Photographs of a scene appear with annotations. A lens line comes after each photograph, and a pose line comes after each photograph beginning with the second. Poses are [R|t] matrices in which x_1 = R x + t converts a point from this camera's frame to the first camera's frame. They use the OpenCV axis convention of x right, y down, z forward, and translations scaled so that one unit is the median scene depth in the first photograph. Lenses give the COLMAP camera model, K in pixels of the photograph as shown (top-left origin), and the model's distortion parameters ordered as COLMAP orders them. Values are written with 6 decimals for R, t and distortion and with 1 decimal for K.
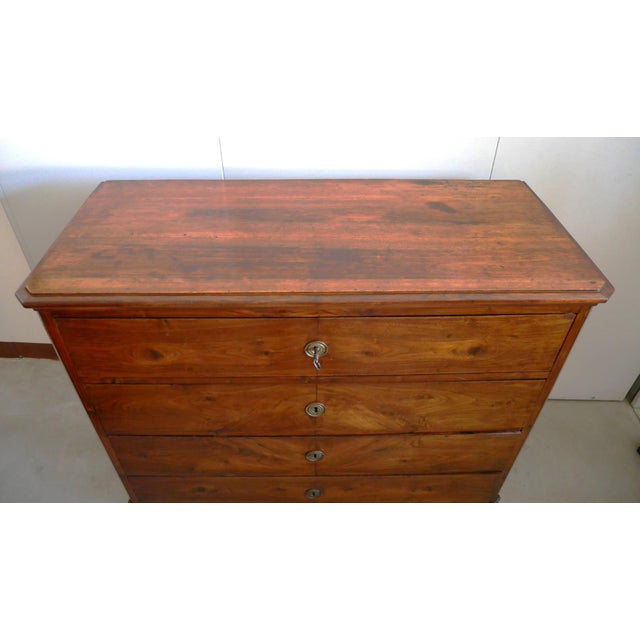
lens RADIAL K [[474.4, 0, 306.9], [0, 474.4, 266.1], [0, 0, 1]] dist [-0.036427, 0.001201]
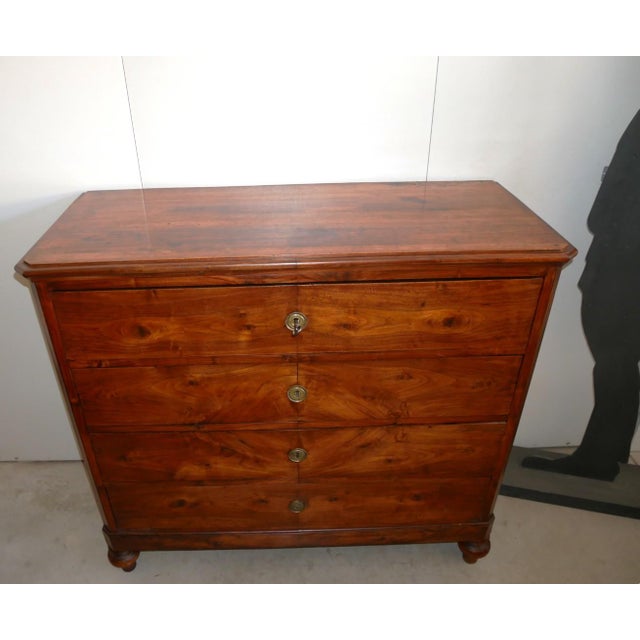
lens RADIAL K [[555.0, 0, 273.6], [0, 555.0, 320.6], [0, 0, 1]] dist [-0.018278, -0.004469]
pose [[0.999639, -0.023268, -0.013407, -0.012959], [0.021980, 0.995763, -0.089286, 0.266537], [0.015428, 0.088959, 0.995916, -0.209148]]
